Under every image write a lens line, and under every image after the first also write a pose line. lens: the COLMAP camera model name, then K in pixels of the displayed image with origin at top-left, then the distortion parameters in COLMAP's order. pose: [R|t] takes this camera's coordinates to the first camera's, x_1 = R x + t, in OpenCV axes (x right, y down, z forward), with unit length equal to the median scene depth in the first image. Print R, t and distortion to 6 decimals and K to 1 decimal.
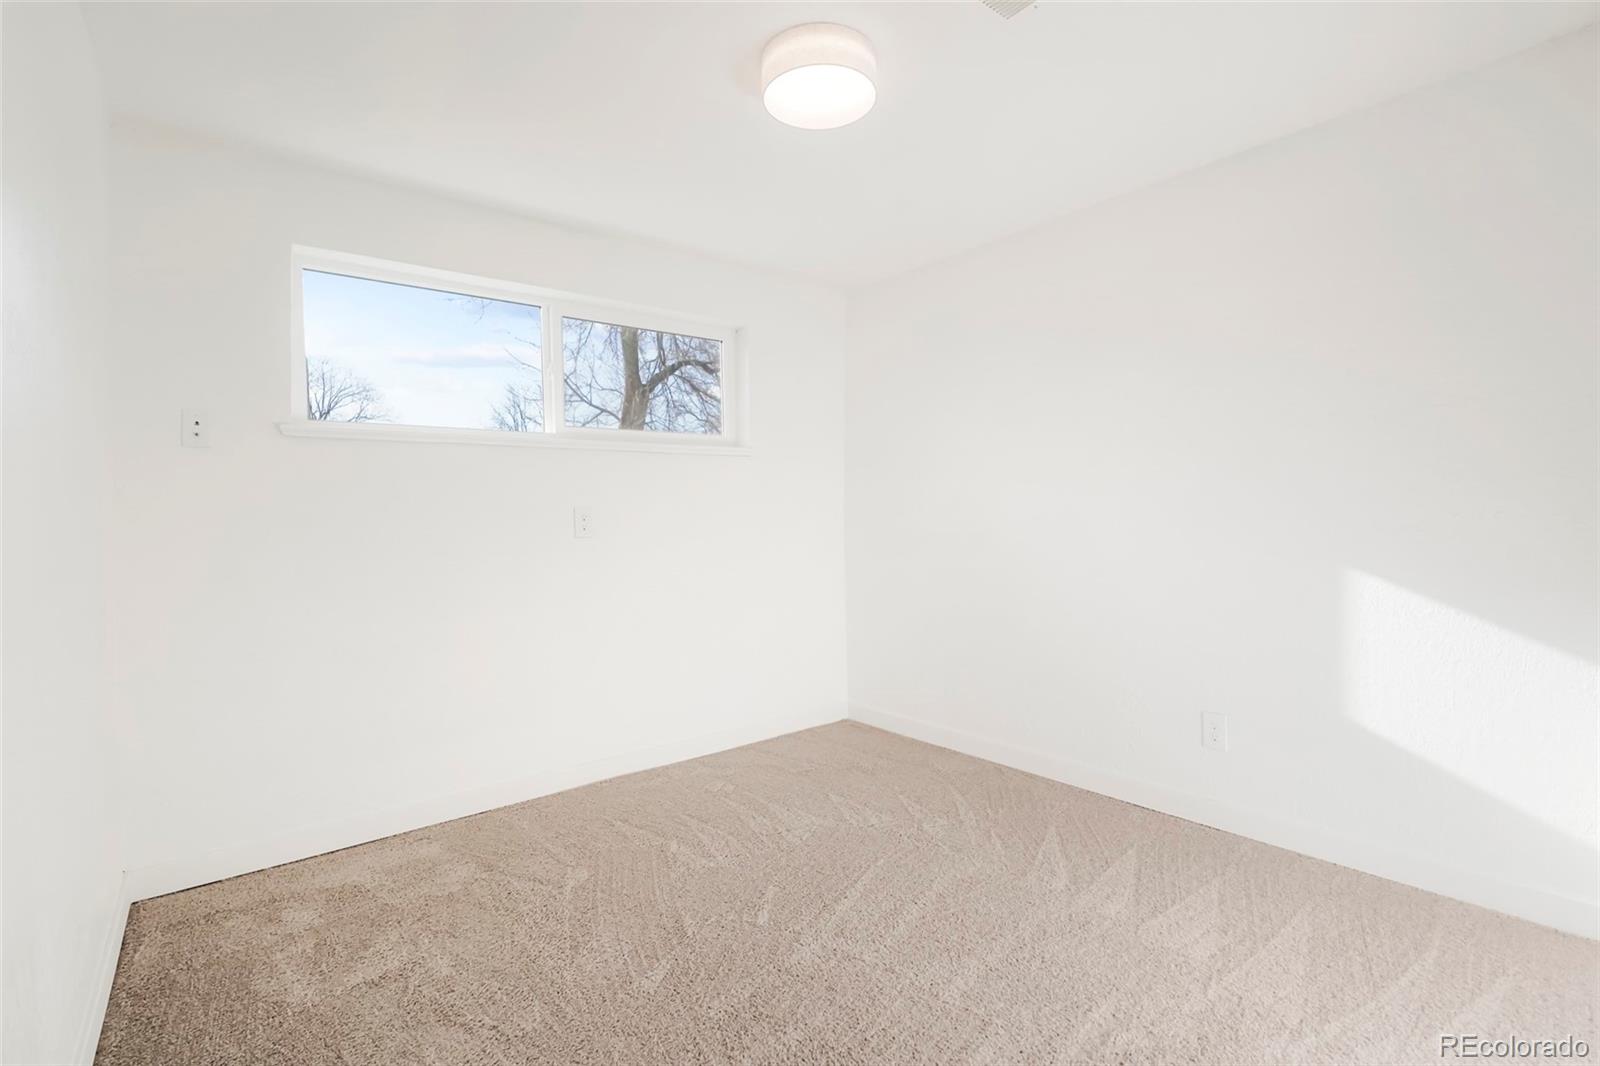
lens RADIAL K [[747.5, 0, 800.0], [0, 747.5, 533.0], [0, 0, 1]] dist [-0.082734, 0.033274]
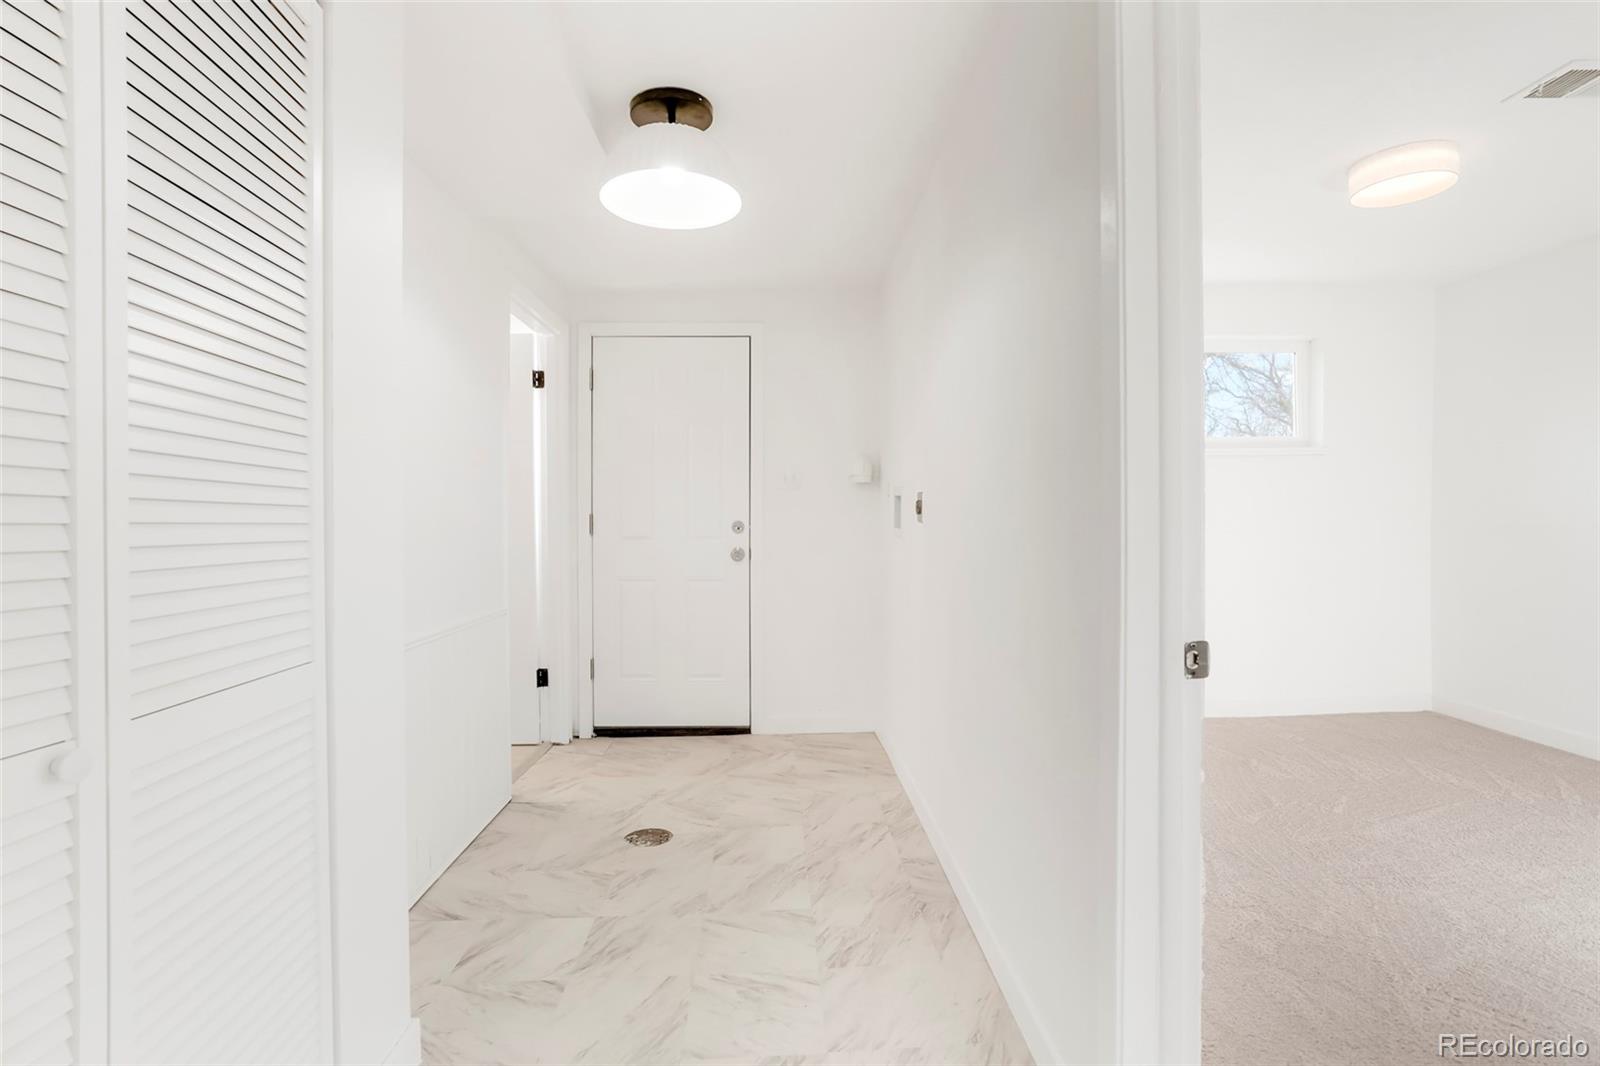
lens RADIAL K [[801.6, 0, 800.0], [0, 801.6, 533.0], [0, 0, 1]] dist [-0.038592, 0.012193]
pose [[0.808442, 0.007073, -0.588533, -0.003247], [-0.002211, 0.999957, 0.008980, 0.014834], [0.588572, -0.005959, 0.808423, -0.596613]]
